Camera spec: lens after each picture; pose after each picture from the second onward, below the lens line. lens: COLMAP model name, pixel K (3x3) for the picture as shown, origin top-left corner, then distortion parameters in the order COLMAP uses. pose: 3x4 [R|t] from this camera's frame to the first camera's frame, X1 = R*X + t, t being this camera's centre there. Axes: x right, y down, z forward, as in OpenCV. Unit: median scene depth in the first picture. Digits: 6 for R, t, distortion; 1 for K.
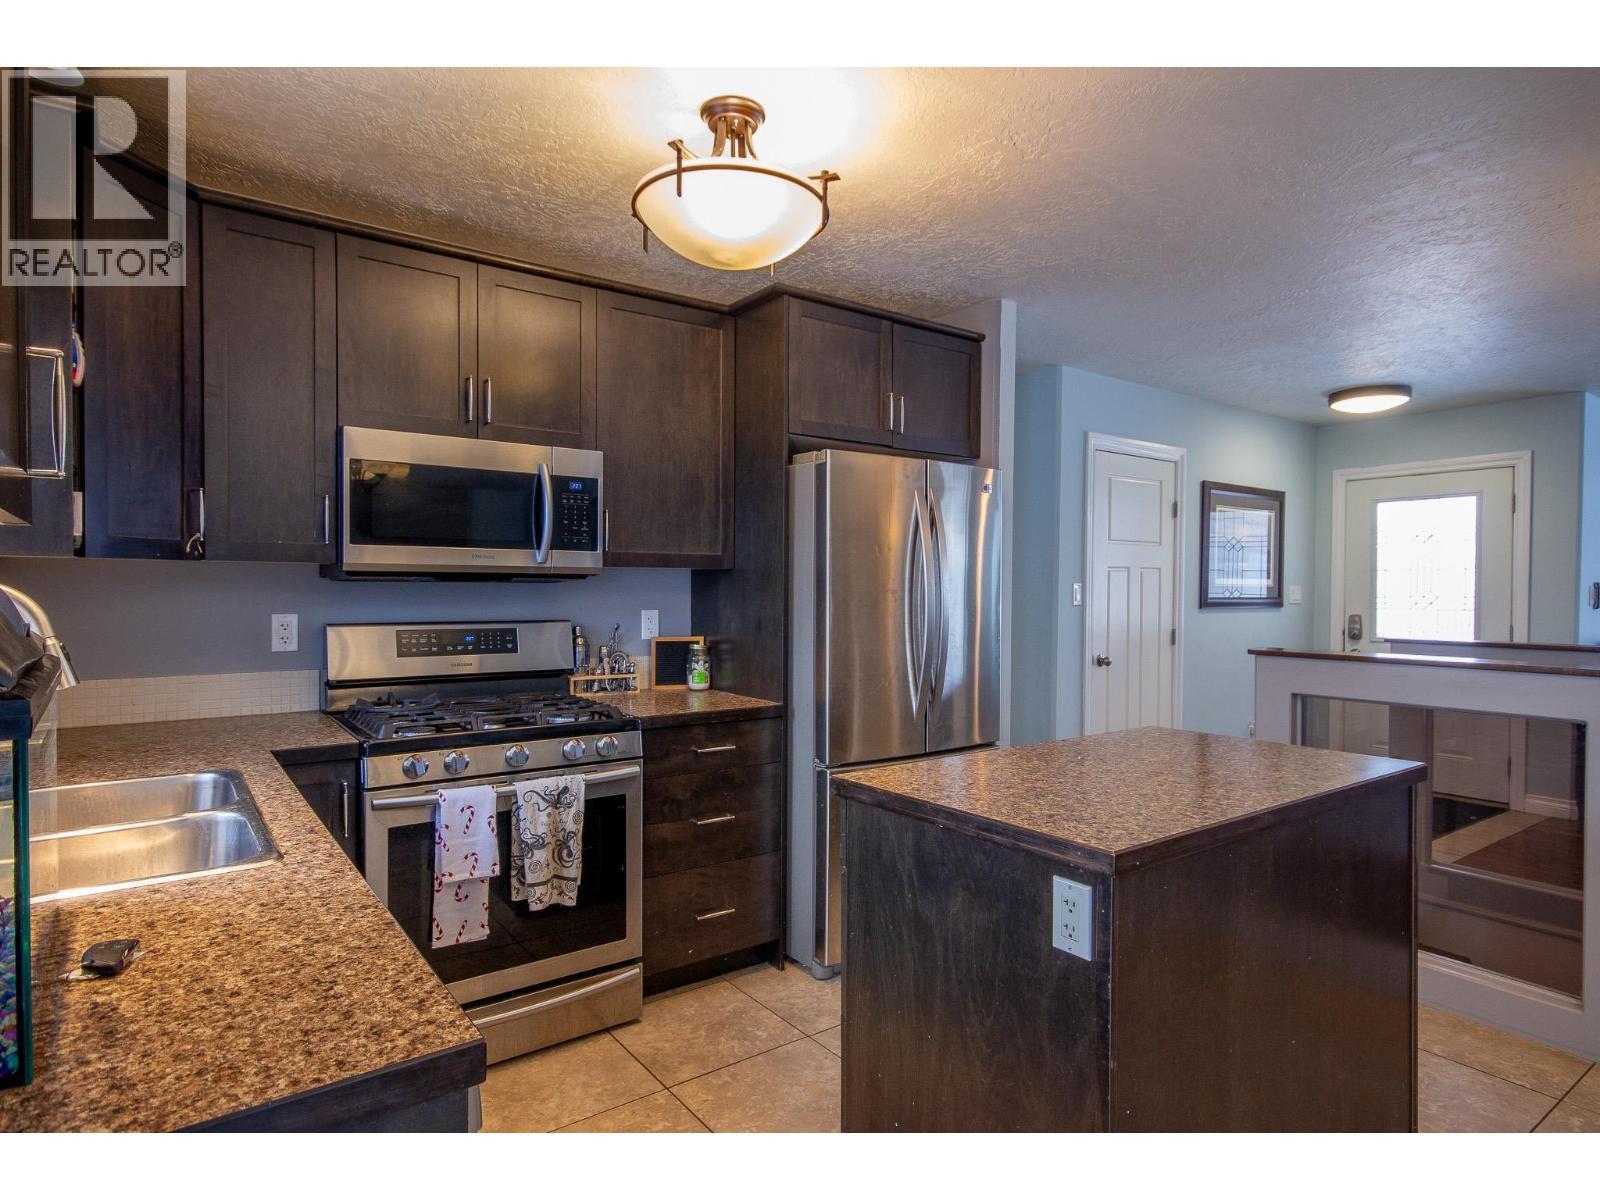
lens RADIAL K [[901.5, 0, 799.4], [0, 901.5, 599.5], [0, 0, 1]] dist [0.013524, -0.003449]
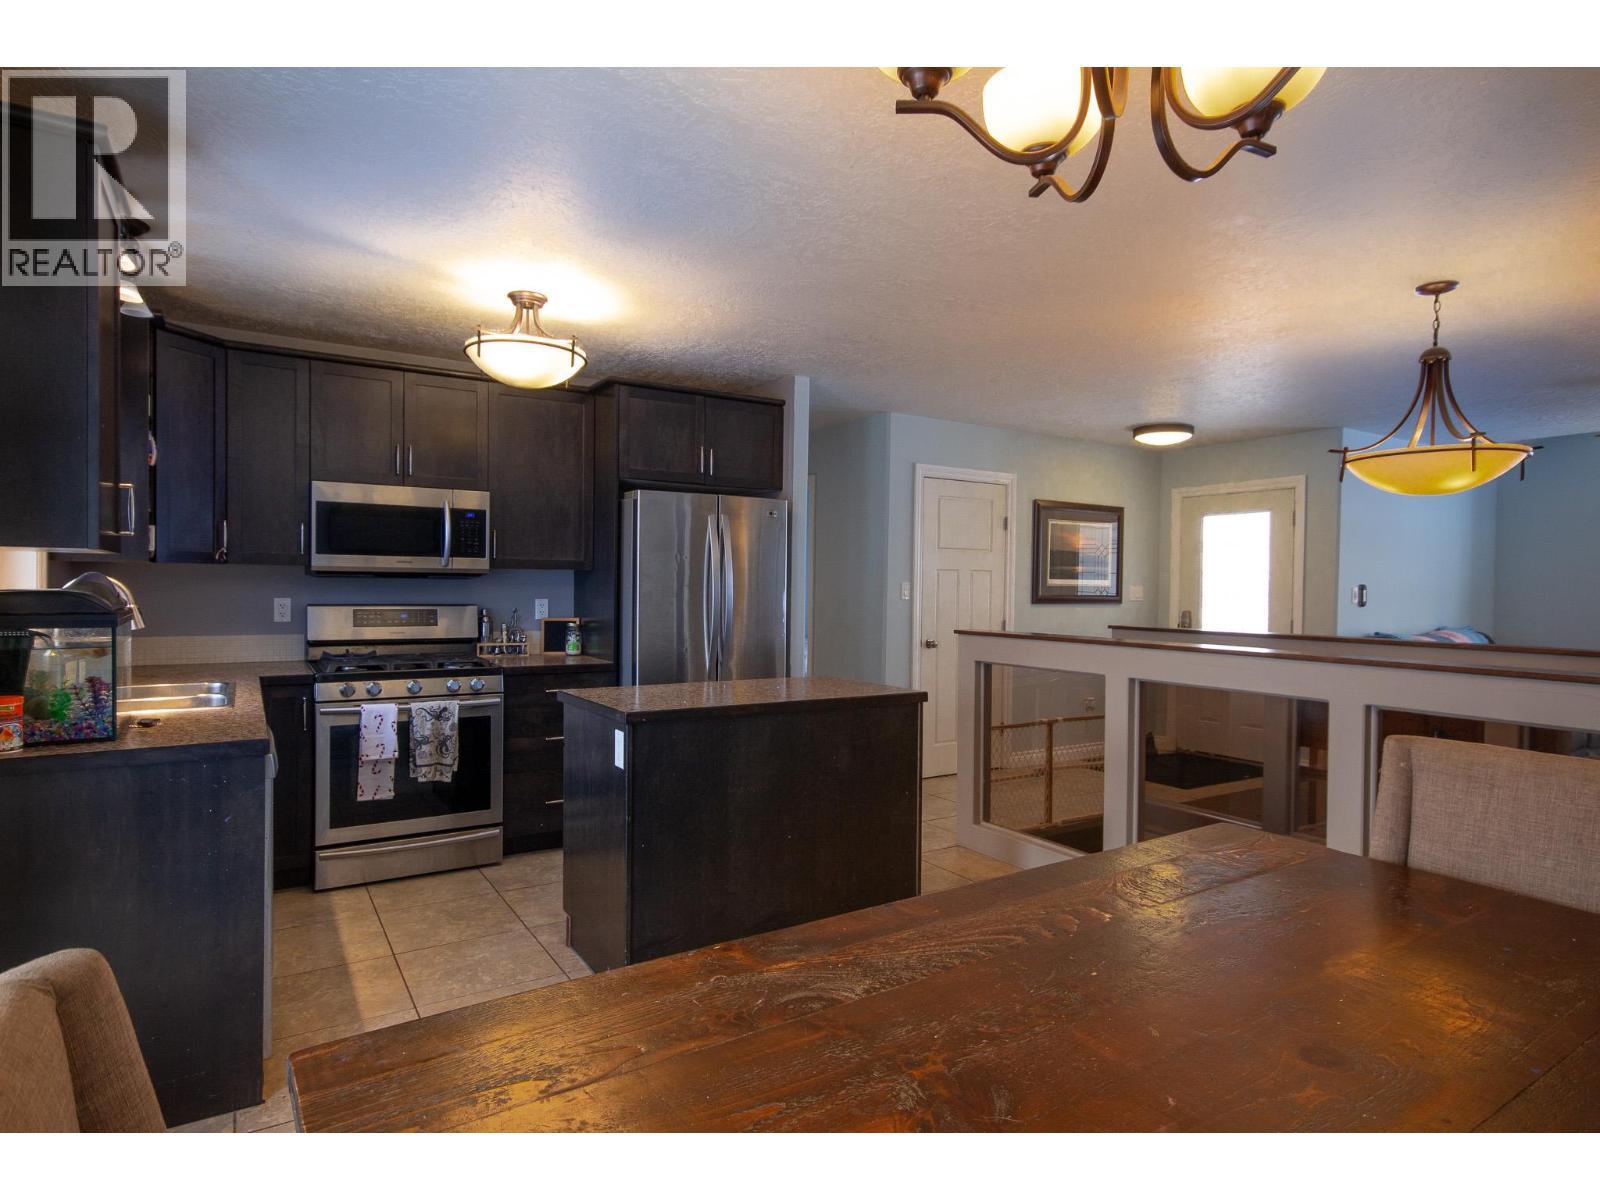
lens RADIAL K [[901.5, 0, 798.7], [0, 901.5, 599.2], [0, 0, 1]] dist [0.013524, -0.003449]
pose [[0.997127, 0.007411, -0.075386, 0.424612], [-0.007392, 0.999973, 0.000539, 0.010472], [0.075387, 0.000020, 0.997154, -0.475509]]
